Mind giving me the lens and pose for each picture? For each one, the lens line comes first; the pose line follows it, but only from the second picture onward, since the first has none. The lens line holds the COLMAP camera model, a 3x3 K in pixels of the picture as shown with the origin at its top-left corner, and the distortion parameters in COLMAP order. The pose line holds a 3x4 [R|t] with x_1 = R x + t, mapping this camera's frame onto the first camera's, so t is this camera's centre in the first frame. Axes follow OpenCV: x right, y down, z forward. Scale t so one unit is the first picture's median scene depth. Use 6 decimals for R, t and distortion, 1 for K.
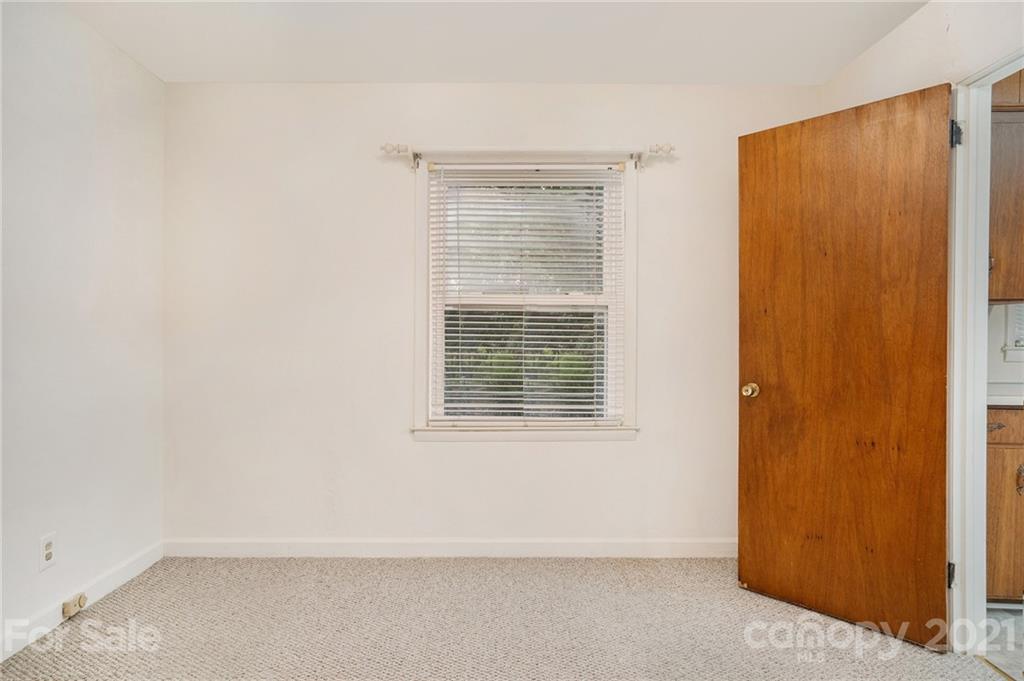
lens RADIAL K [[589.8, 0, 510.5], [0, 589.8, 337.4], [0, 0, 1]] dist [-0.006329, 0.025778]
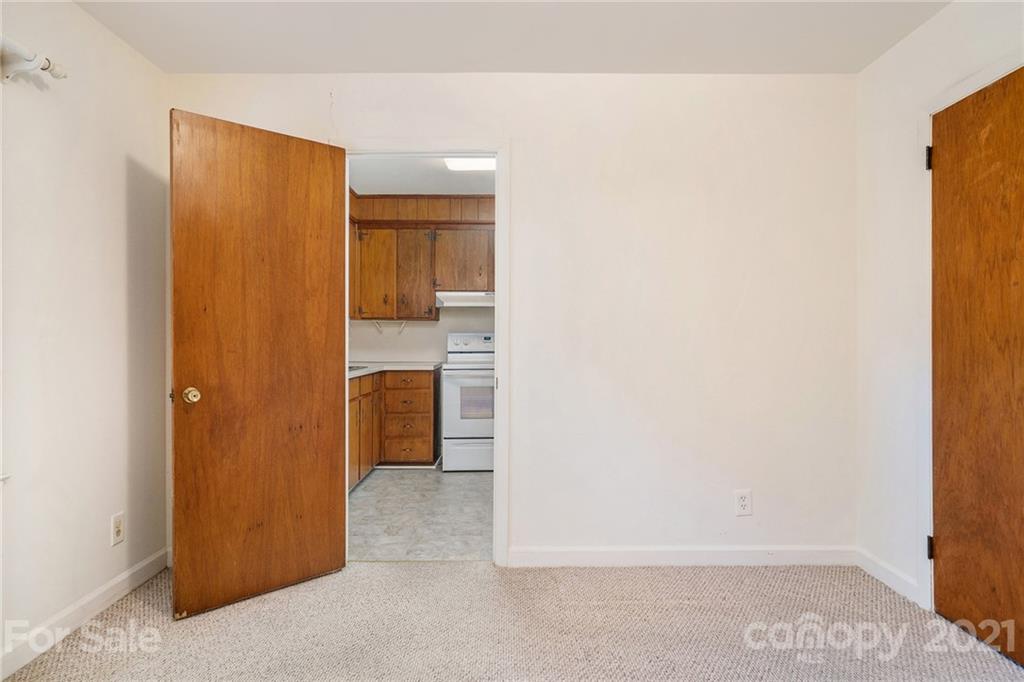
lens RADIAL K [[589.8, 0, 510.5], [0, 589.8, 337.9], [0, 0, 1]] dist [-0.006329, 0.025778]
pose [[0.010354, -0.007105, 0.999921, -0.526261], [-0.004102, 0.999966, 0.007148, -0.008224], [-0.999938, -0.004176, 0.010324, 0.529690]]
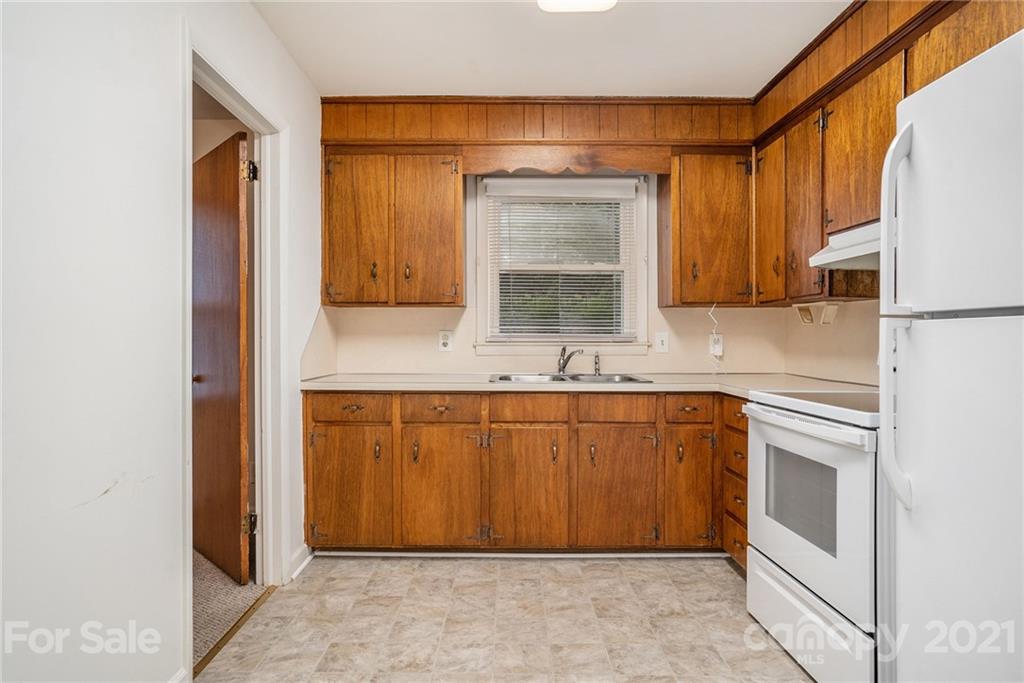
lens RADIAL K [[589.8, 0, 510.5], [0, 589.8, 338.4], [0, 0, 1]] dist [-0.006329, 0.025778]
pose [[0.999965, -0.008338, -0.000372, 1.132005], [0.008339, 0.999961, 0.002774, 0.006970], [0.000349, -0.002777, 0.999996, -0.209568]]
